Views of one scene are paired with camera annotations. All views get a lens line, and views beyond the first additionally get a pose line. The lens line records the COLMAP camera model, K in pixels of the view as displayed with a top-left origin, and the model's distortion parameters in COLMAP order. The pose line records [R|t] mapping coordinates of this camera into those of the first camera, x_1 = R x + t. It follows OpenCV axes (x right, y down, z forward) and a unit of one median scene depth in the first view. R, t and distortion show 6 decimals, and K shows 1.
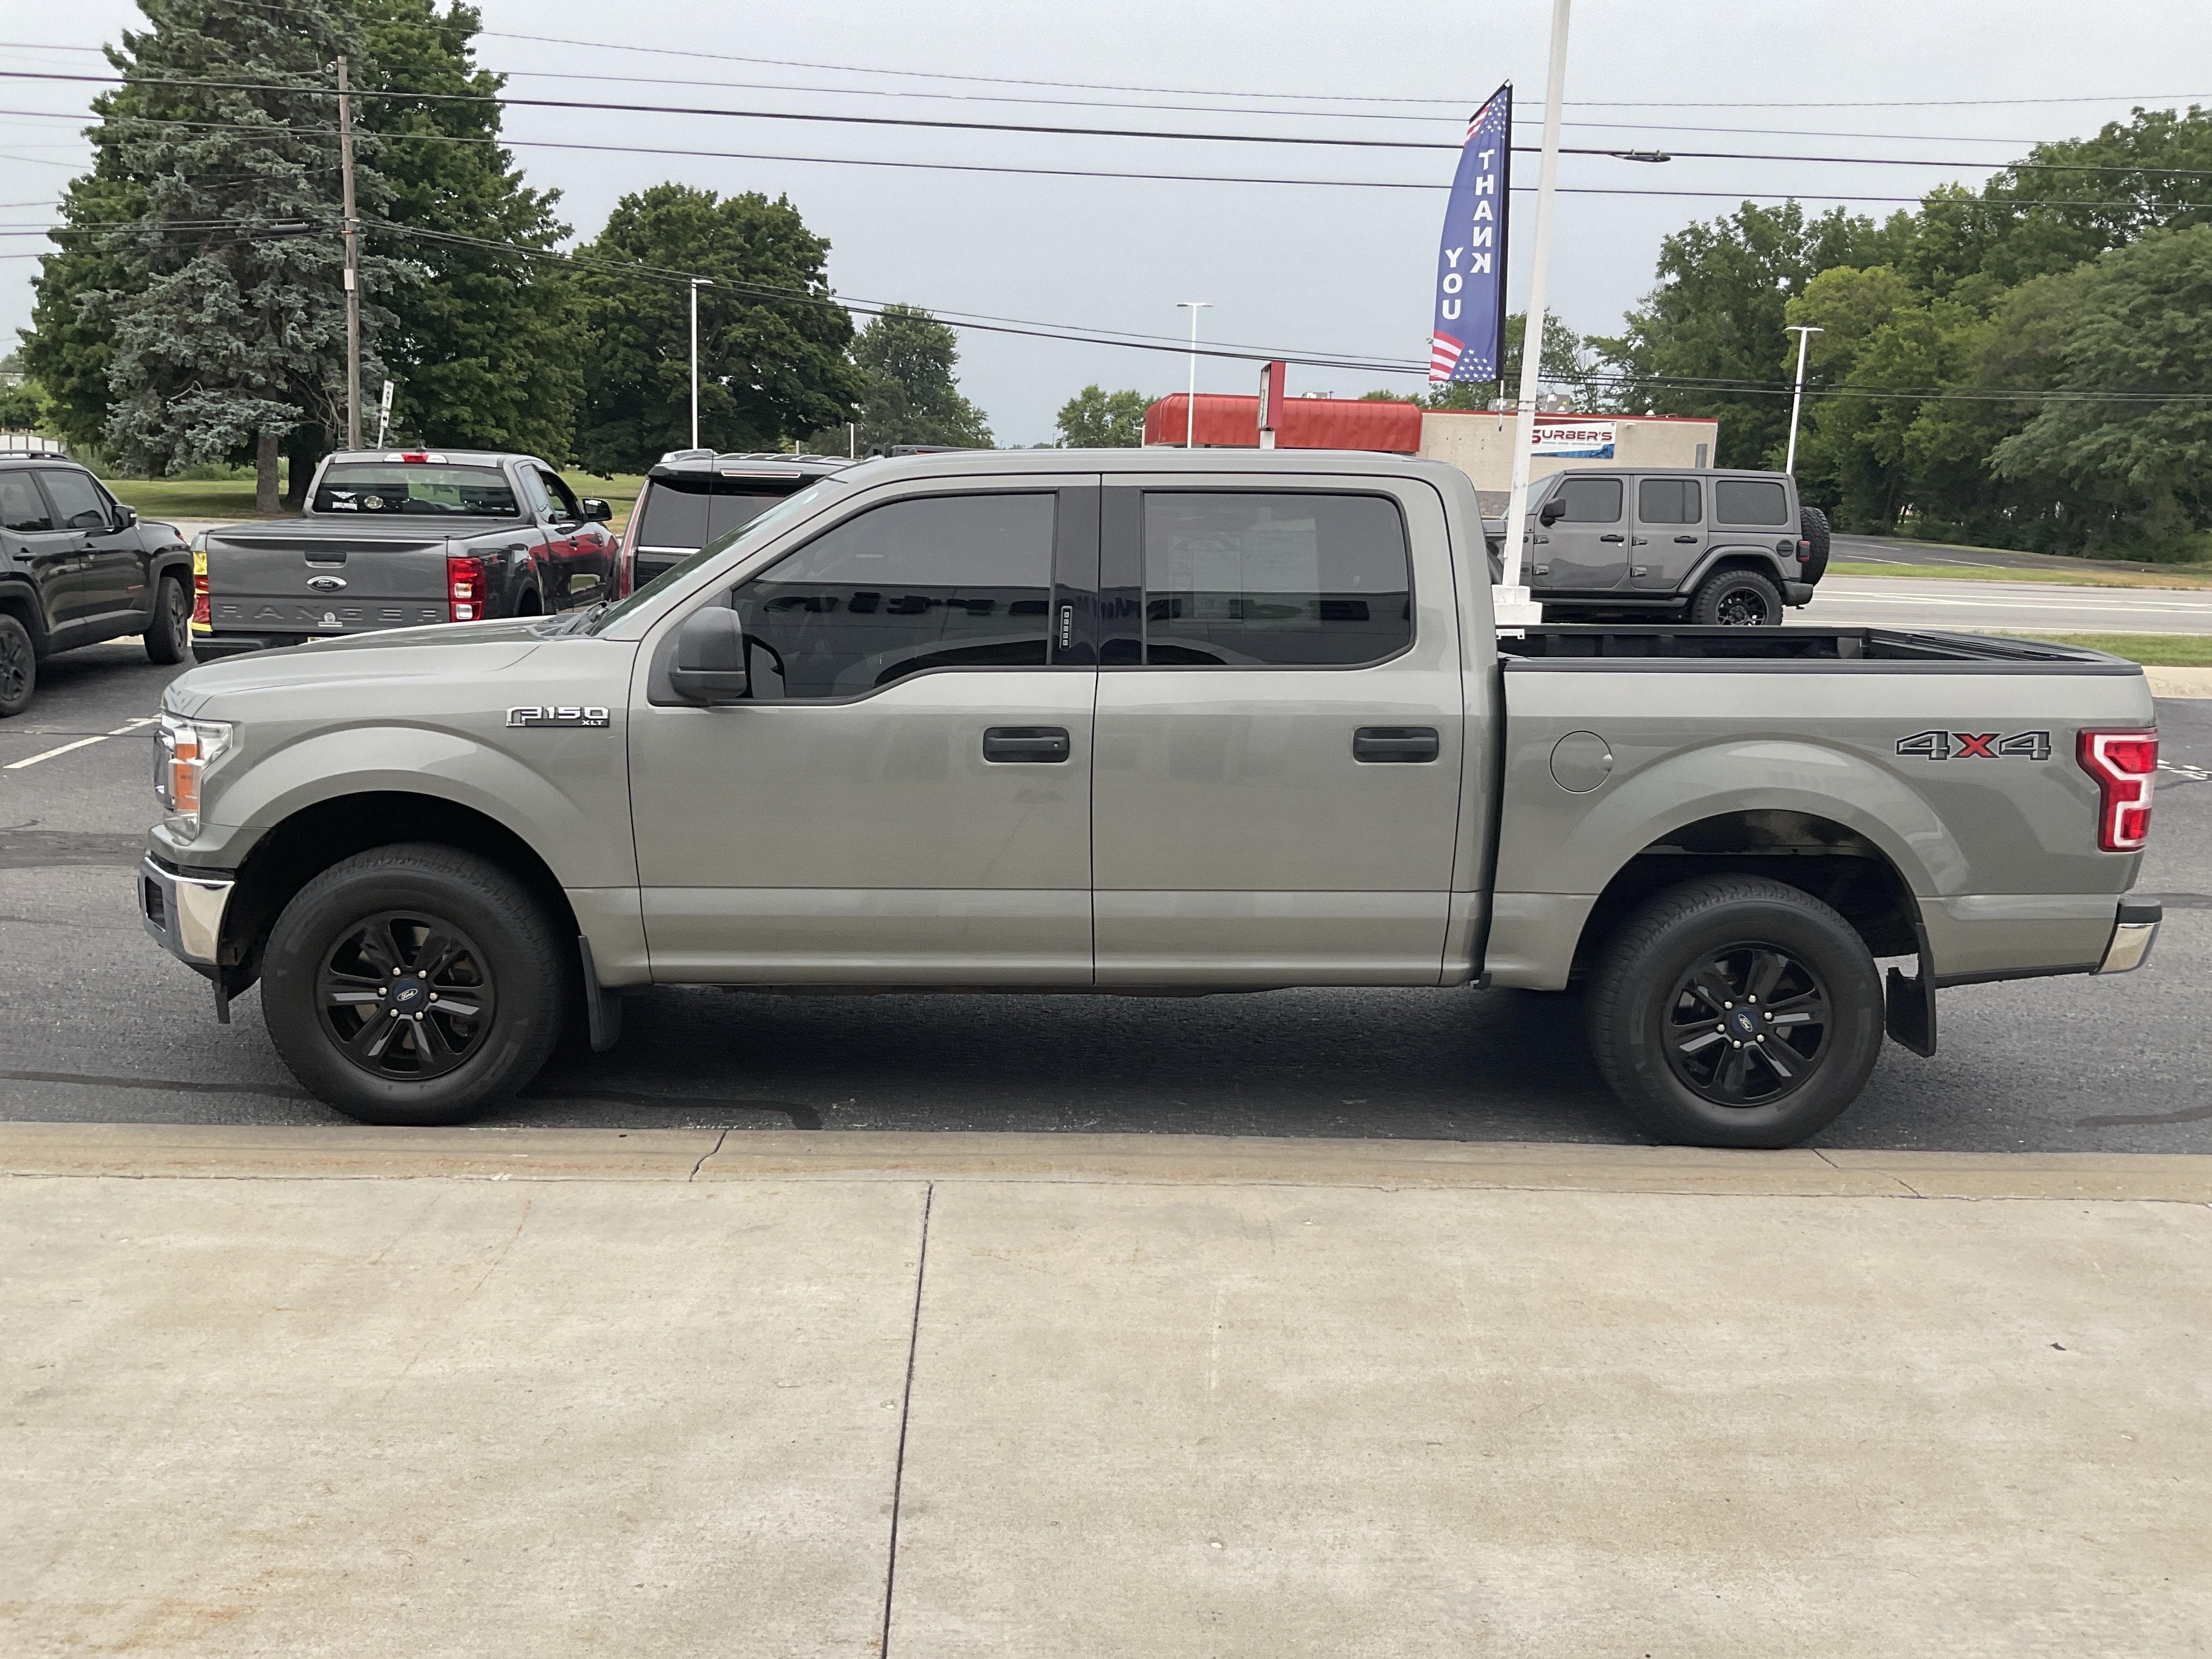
lens RADIAL K [[1815.1, 0, 1105.8], [0, 1815.1, 822.2], [0, 0, 1]] dist [0.066773, -0.127903]
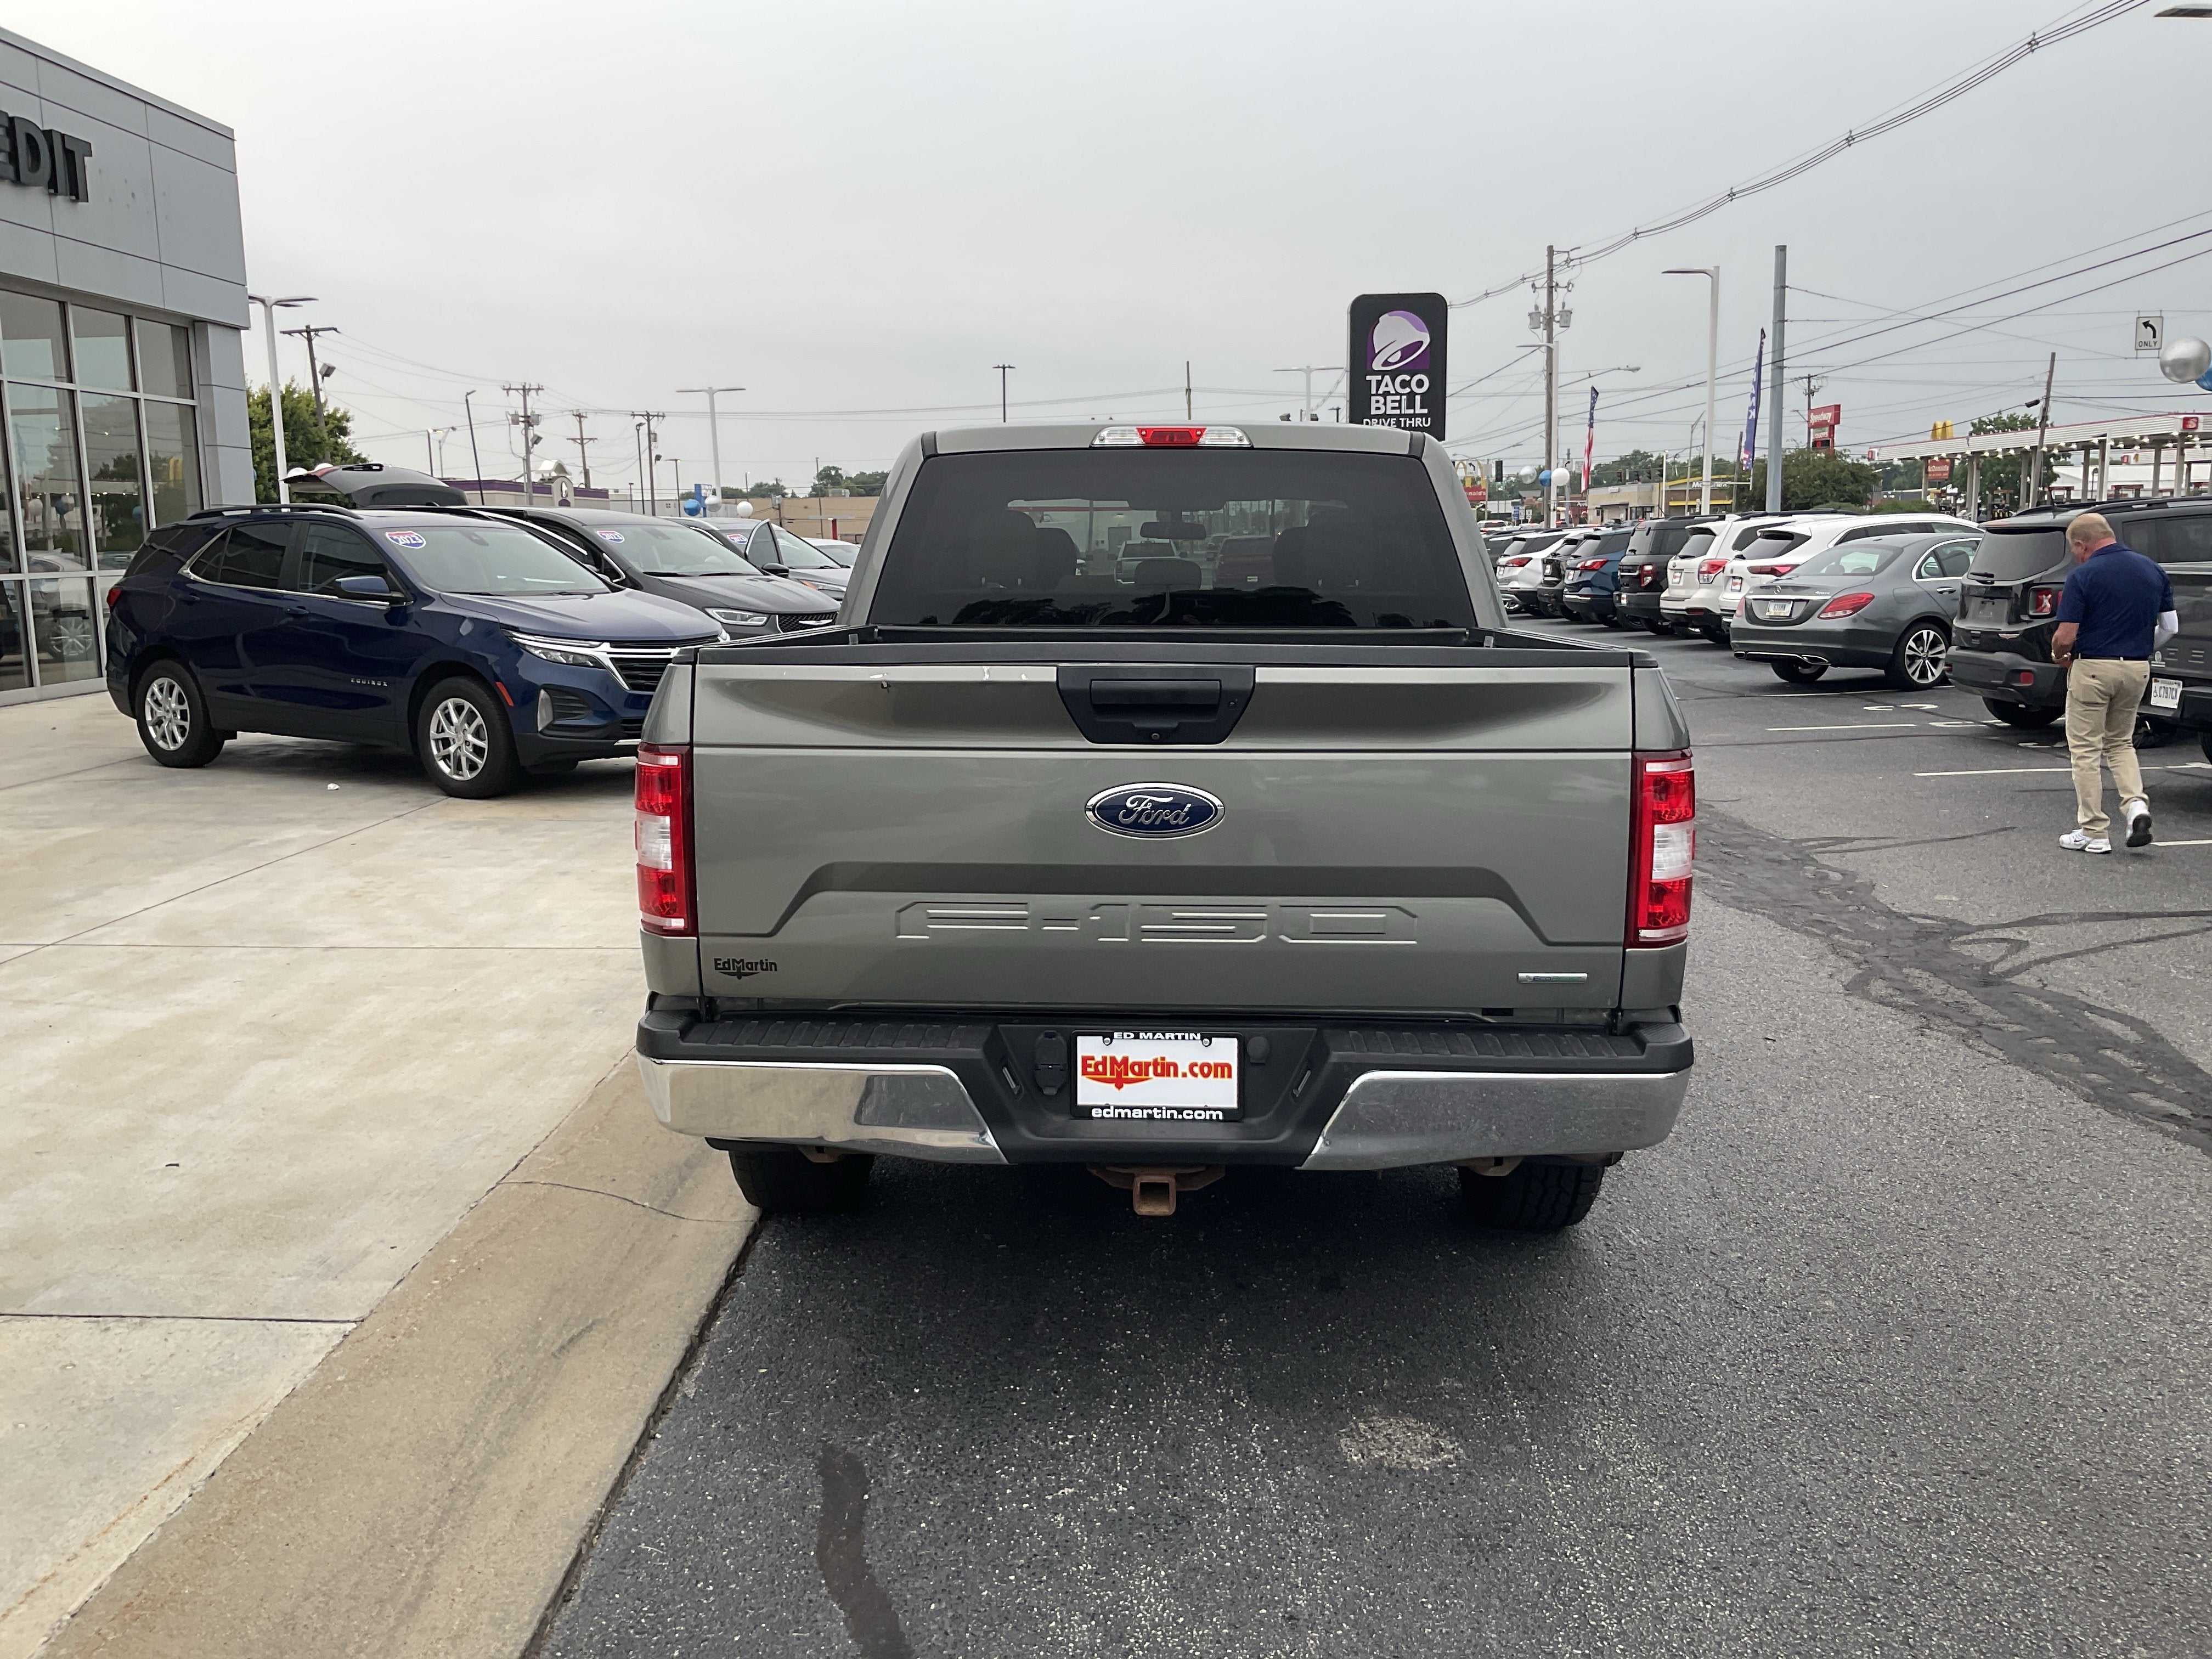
lens RADIAL K [[1815.1, 0, 1110.4], [0, 1815.1, 826.8], [0, 0, 1]] dist [0.066773, -0.127903]
pose [[-0.076657, 0.119923, -0.989819, 0.119745], [-0.167256, 0.977126, 0.131339, -0.013511], [0.982929, 0.175621, -0.054845, 0.120043]]
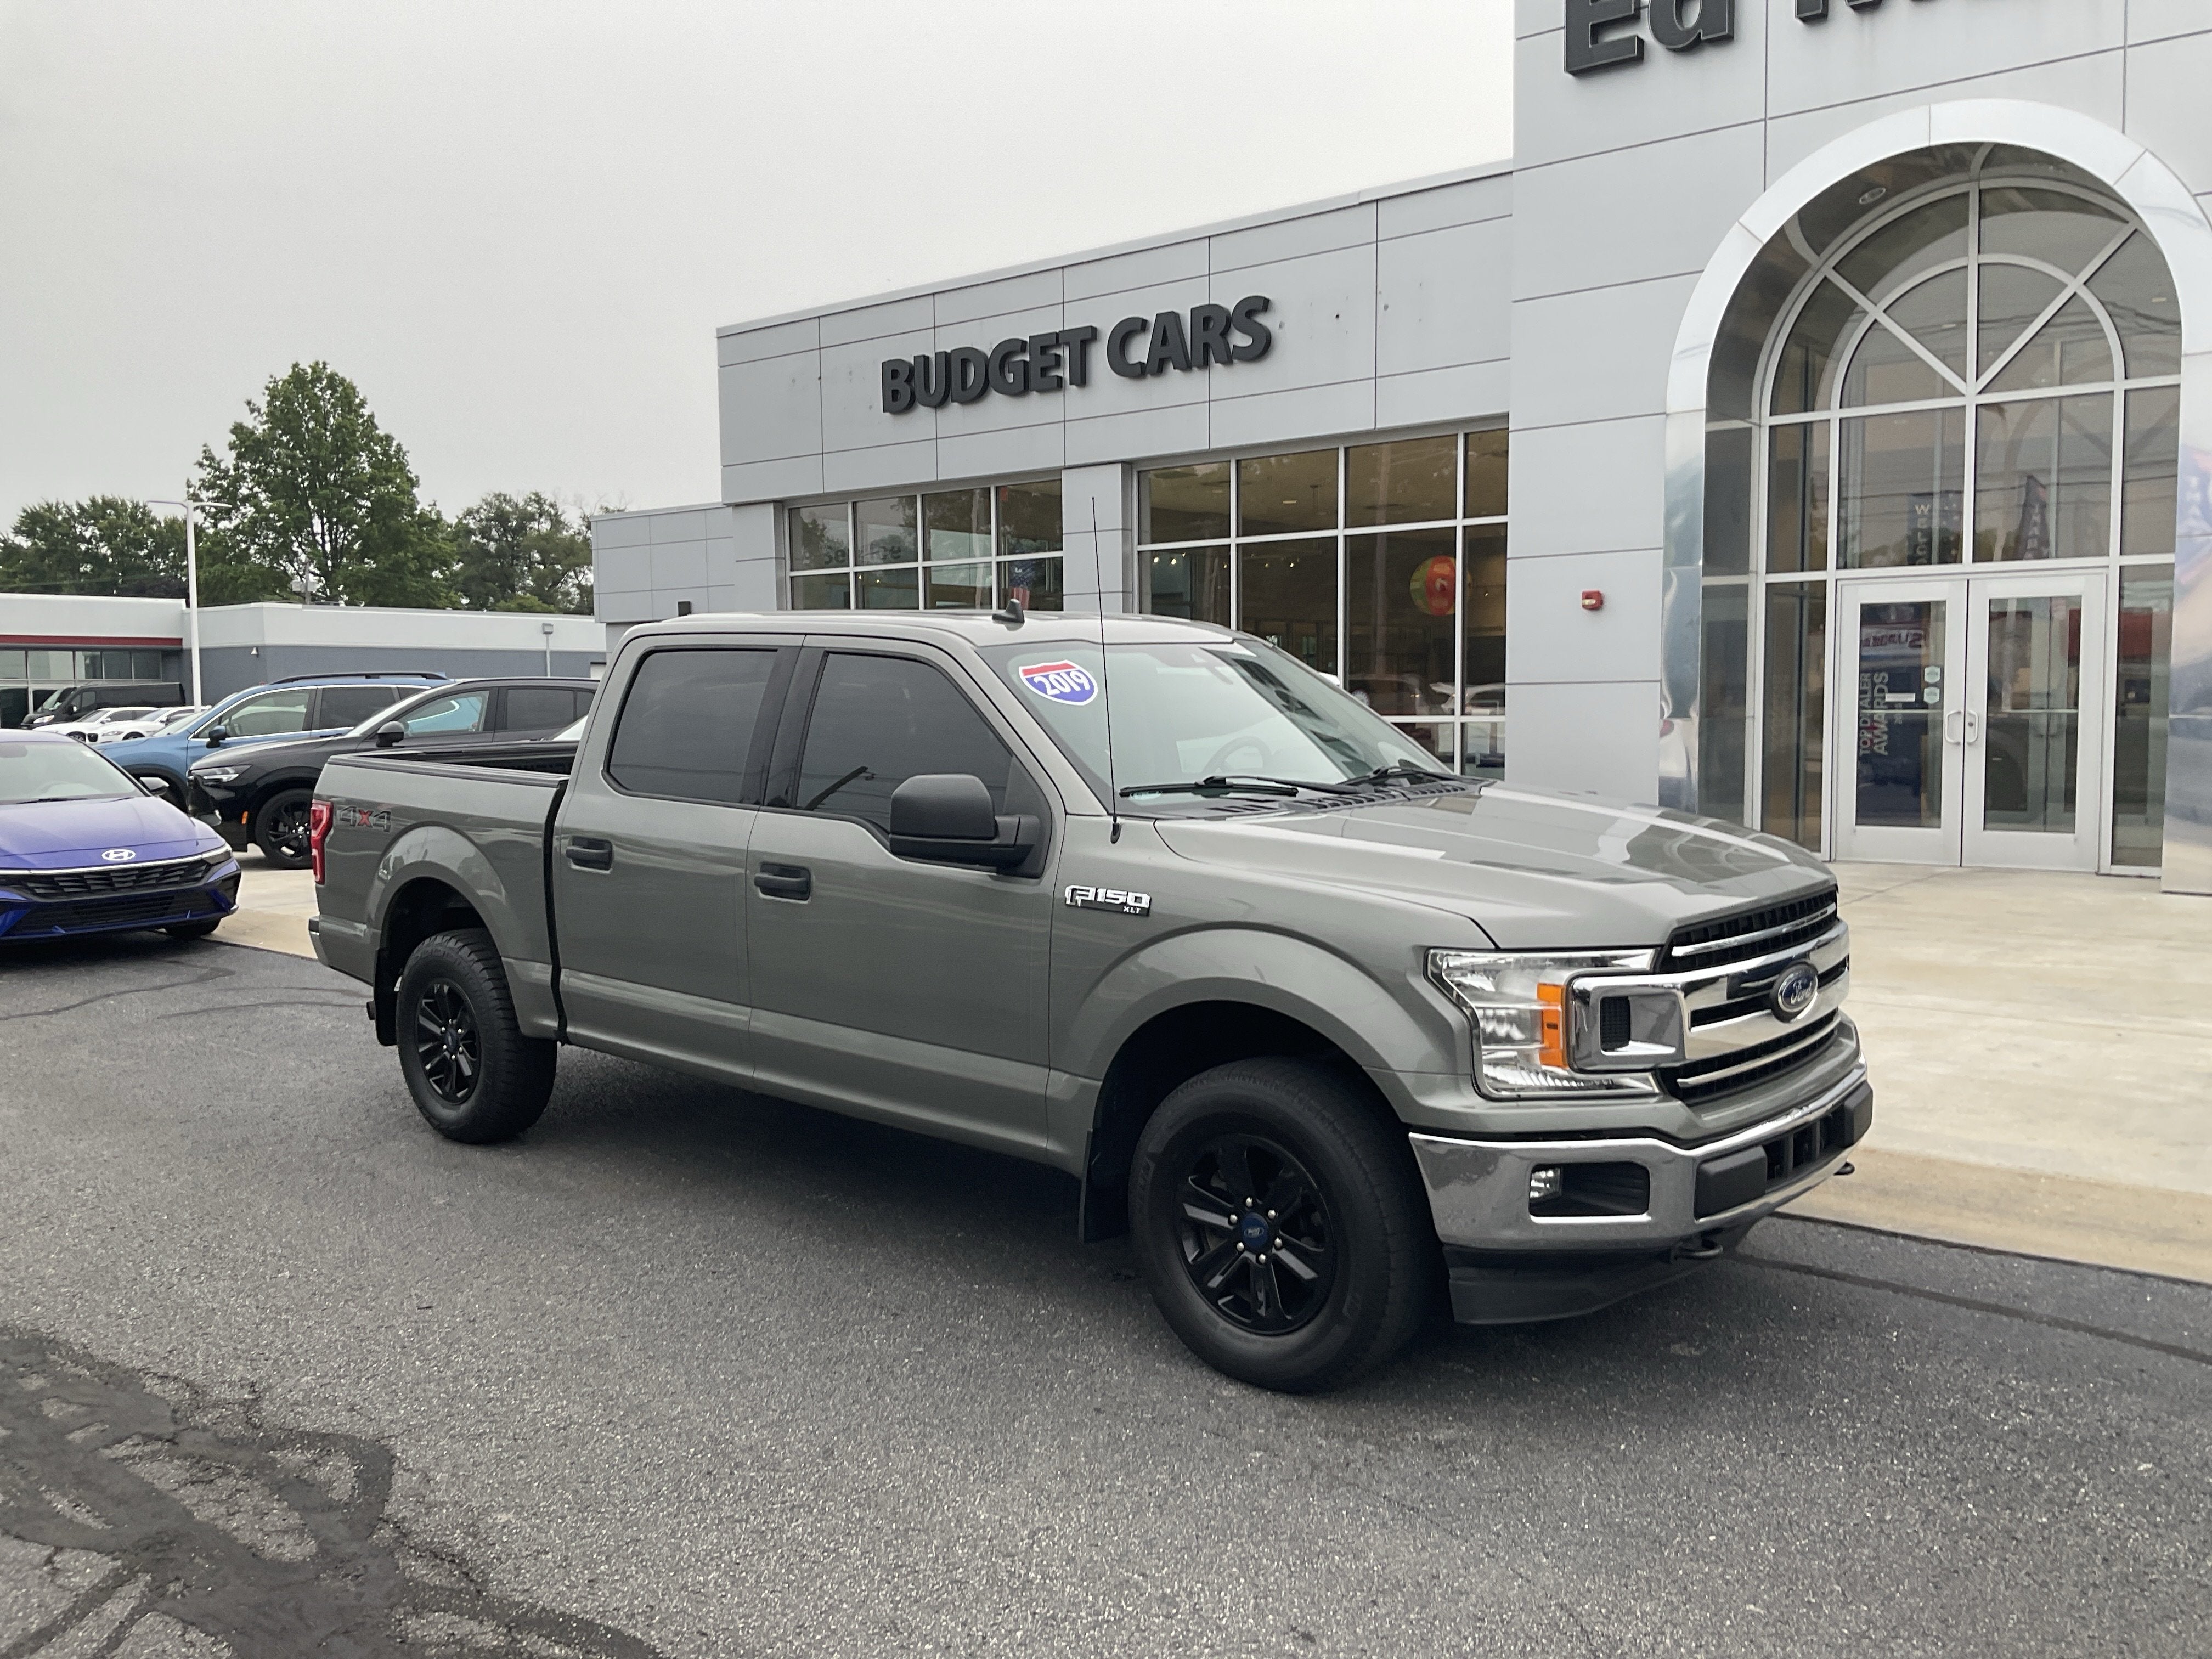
lens RADIAL K [[1815.1, 0, 1104.2], [0, 1815.1, 821.8], [0, 0, 1]] dist [0.066773, -0.127903]
pose [[-0.730022, -0.079145, 0.678825, -0.090378], [0.104315, 0.968729, 0.225127, -0.035906], [-0.675415, 0.235159, -0.698938, 0.196038]]
